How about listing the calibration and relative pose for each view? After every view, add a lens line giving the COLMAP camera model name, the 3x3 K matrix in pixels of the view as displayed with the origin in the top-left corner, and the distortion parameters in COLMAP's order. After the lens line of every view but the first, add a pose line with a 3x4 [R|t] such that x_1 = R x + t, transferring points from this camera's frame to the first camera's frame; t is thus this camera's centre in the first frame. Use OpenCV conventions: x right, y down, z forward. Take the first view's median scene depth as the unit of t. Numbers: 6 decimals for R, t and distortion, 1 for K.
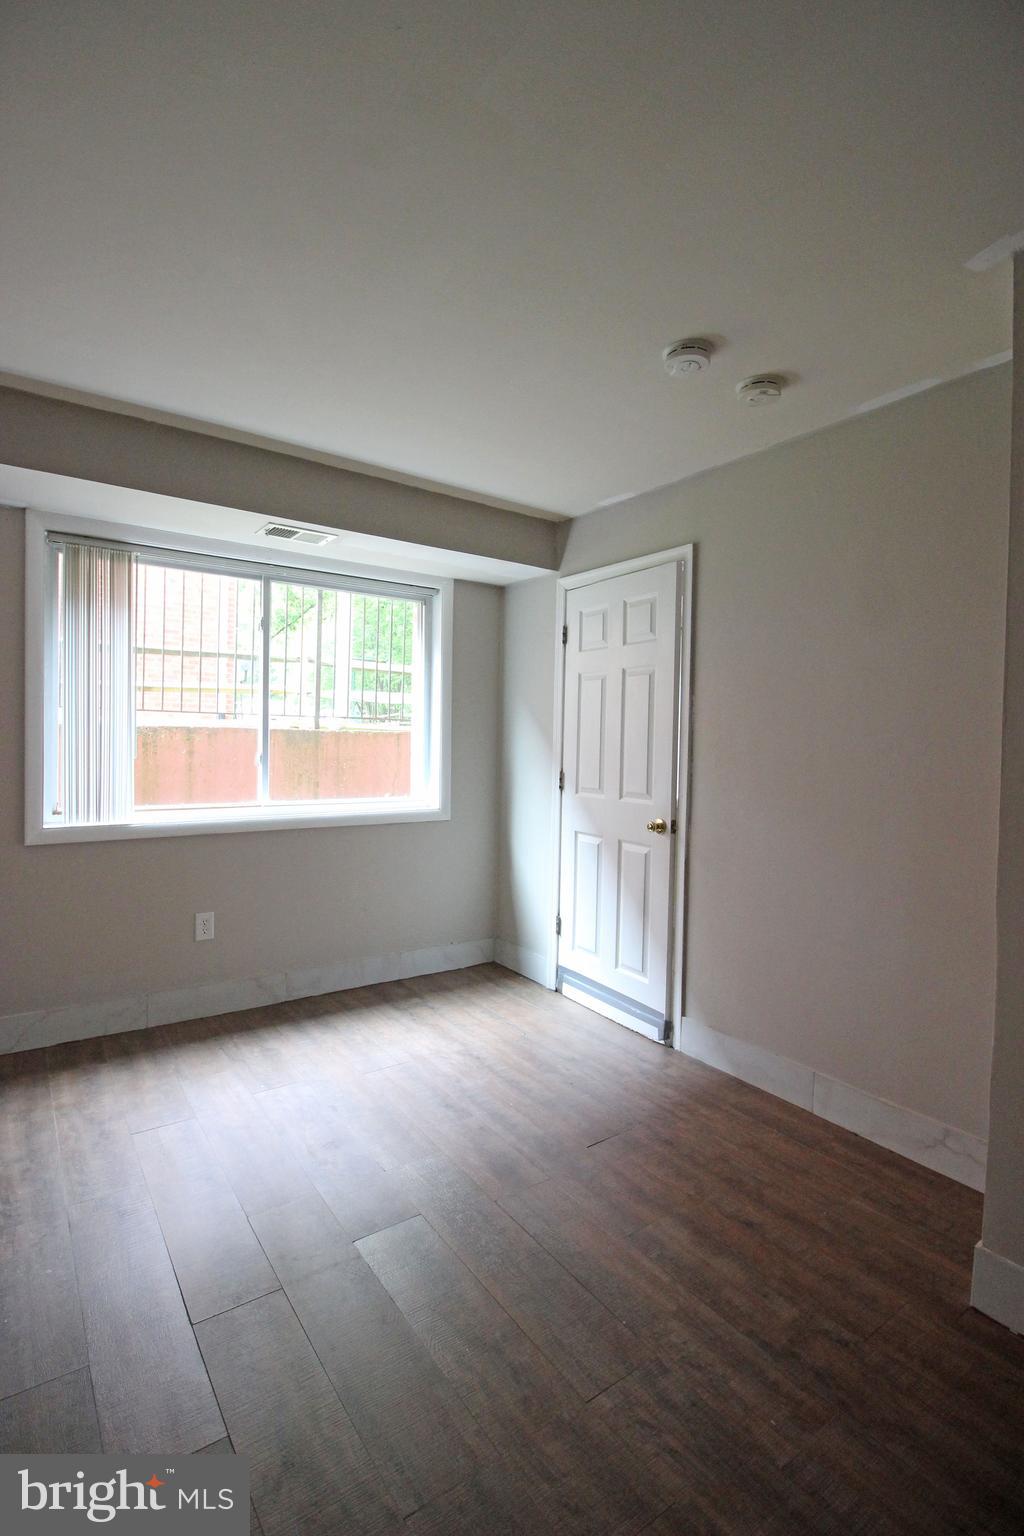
lens RADIAL K [[710.5, 0, 501.2], [0, 710.5, 758.6], [0, 0, 1]] dist [0.004032, -0.012752]
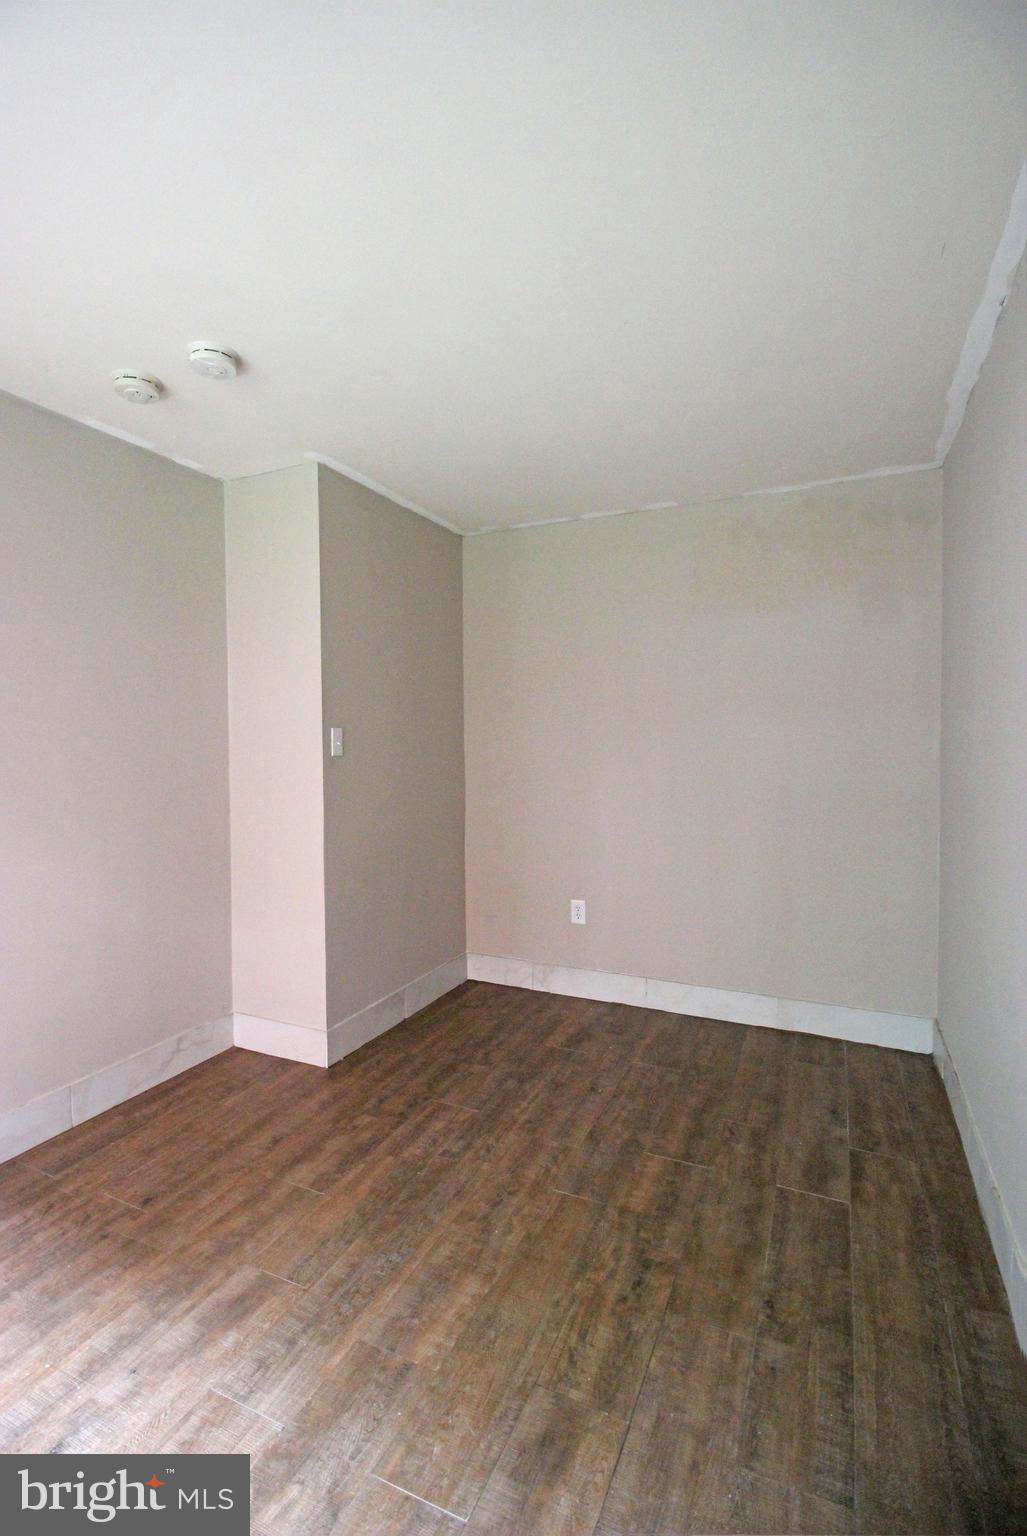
lens RADIAL K [[710.5, 0, 502.7], [0, 710.5, 758.6], [0, 0, 1]] dist [0.004032, -0.012752]
pose [[-0.498837, -0.039794, 0.865781, -0.515416], [0.016297, 0.998338, 0.055277, -0.035273], [-0.866542, 0.041684, -0.497360, 0.732880]]
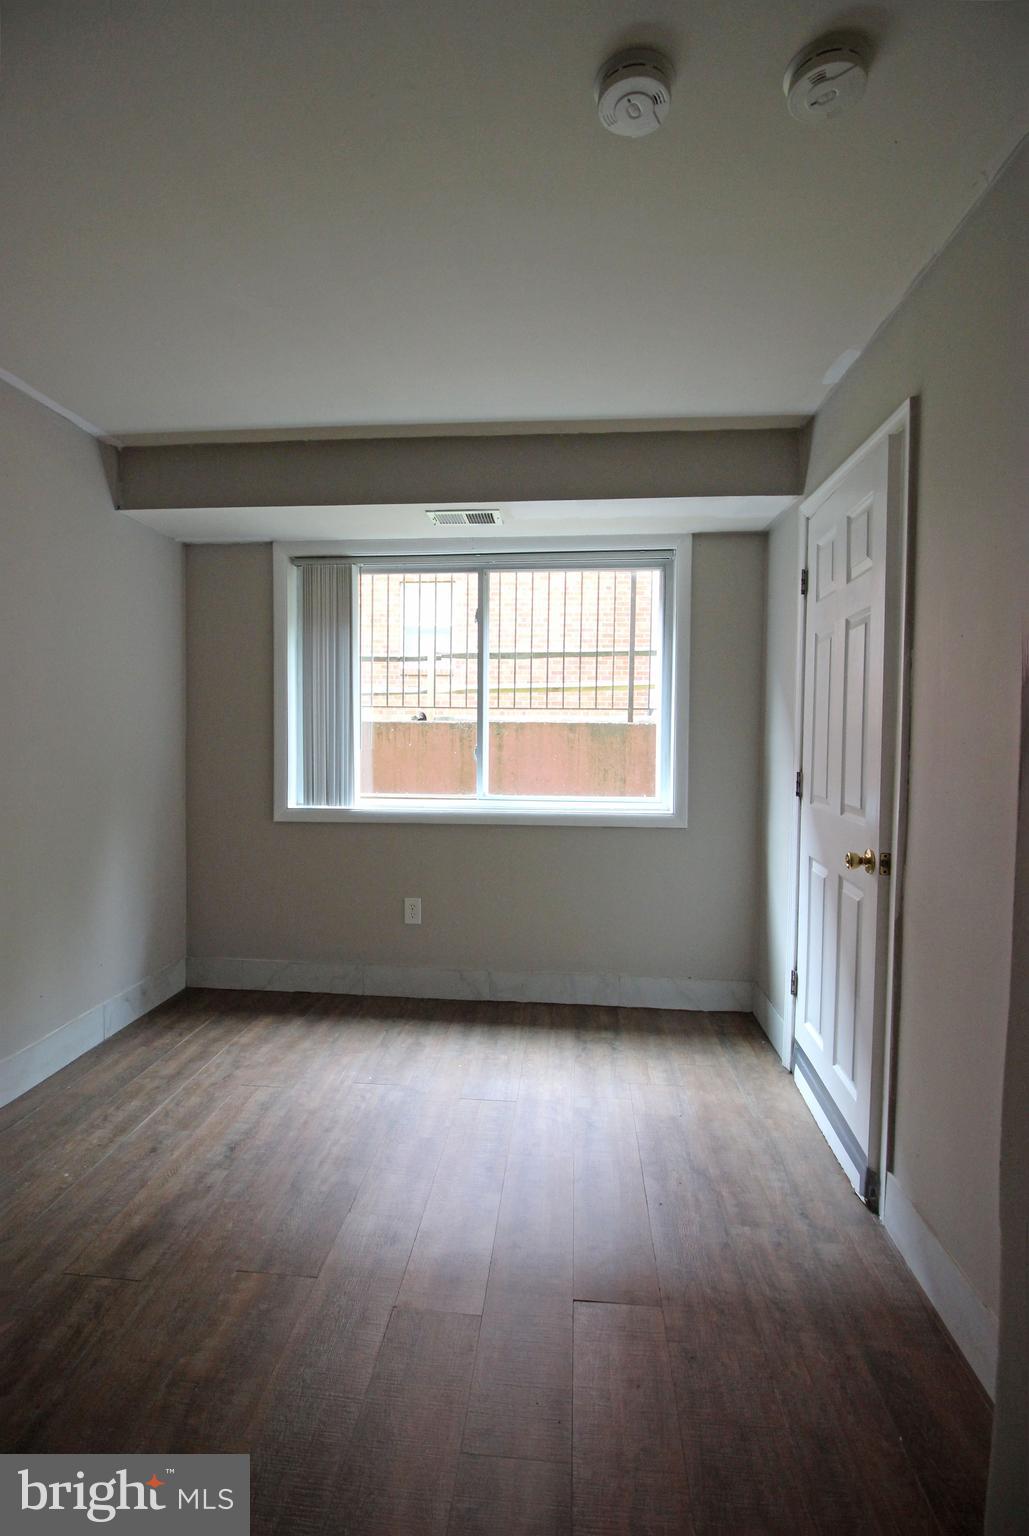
lens RADIAL K [[704.8, 0, 510.0], [0, 704.8, 758.4], [0, 0, 1]] dist [0.001912, -0.013558]
pose [[0.768189, 0.011350, -0.640122, 0.359156], [-0.009352, 0.999935, 0.006507, 0.002914], [0.640154, 0.000988, 0.768246, 0.296124]]
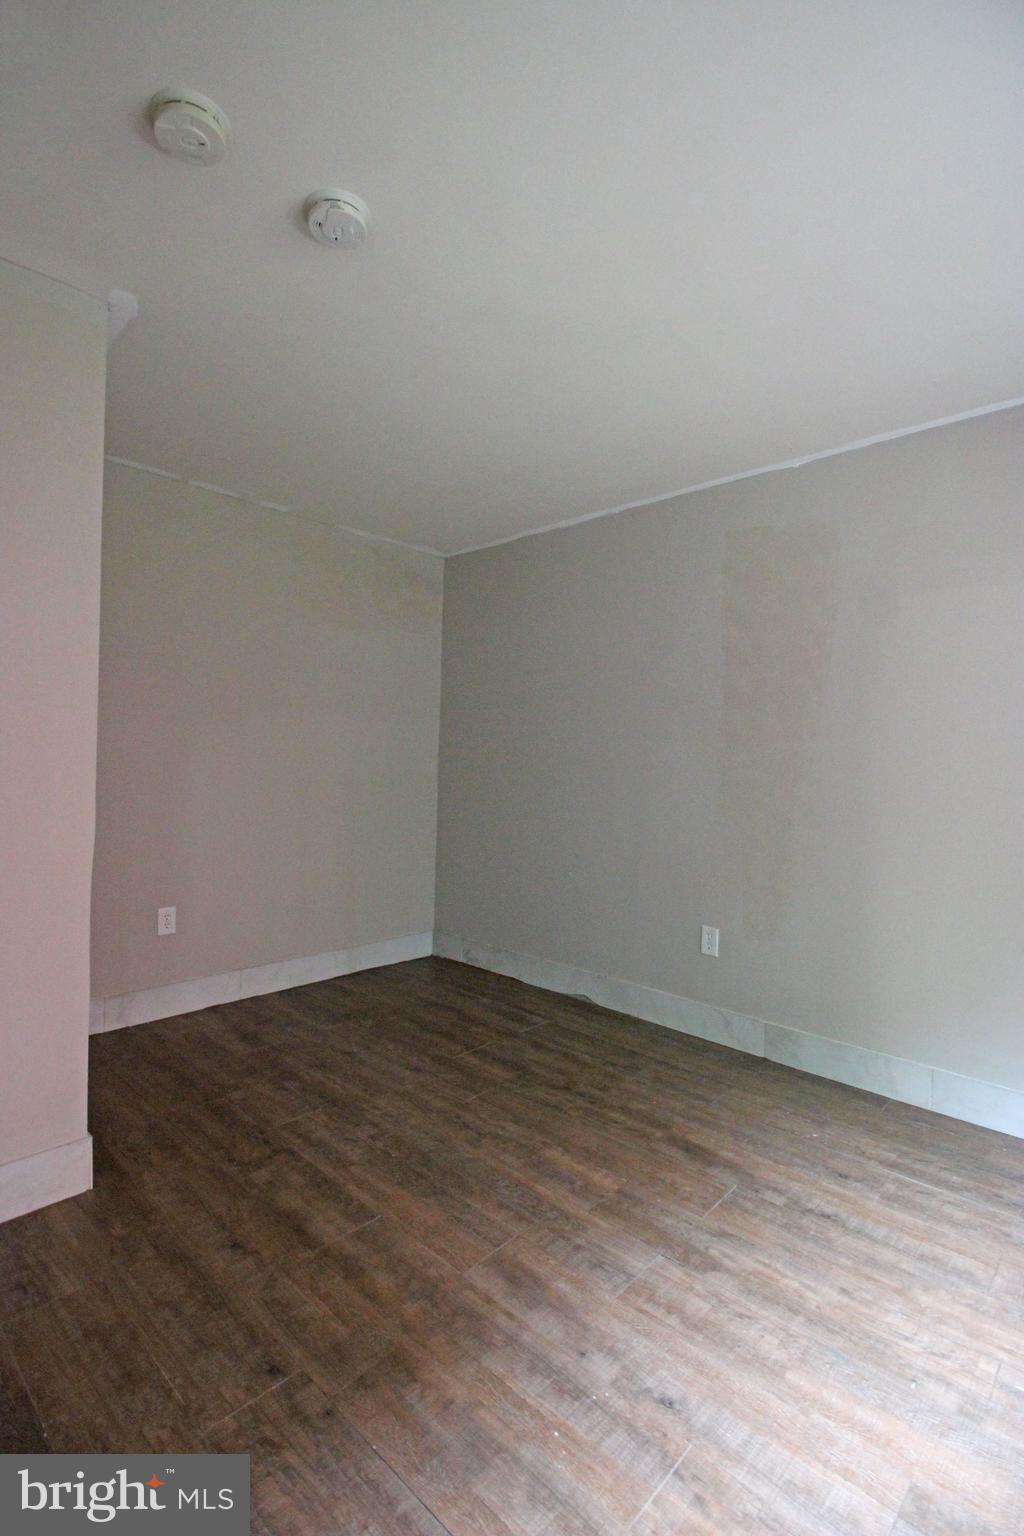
lens RADIAL K [[710.5, 0, 501.2], [0, 710.5, 758.6], [0, 0, 1]] dist [0.004032, -0.012752]
pose [[-0.978398, -0.041908, -0.202438, 0.134798], [-0.046462, 0.998762, 0.017796, 0.002889], [0.201442, 0.026817, -0.979133, 1.142716]]
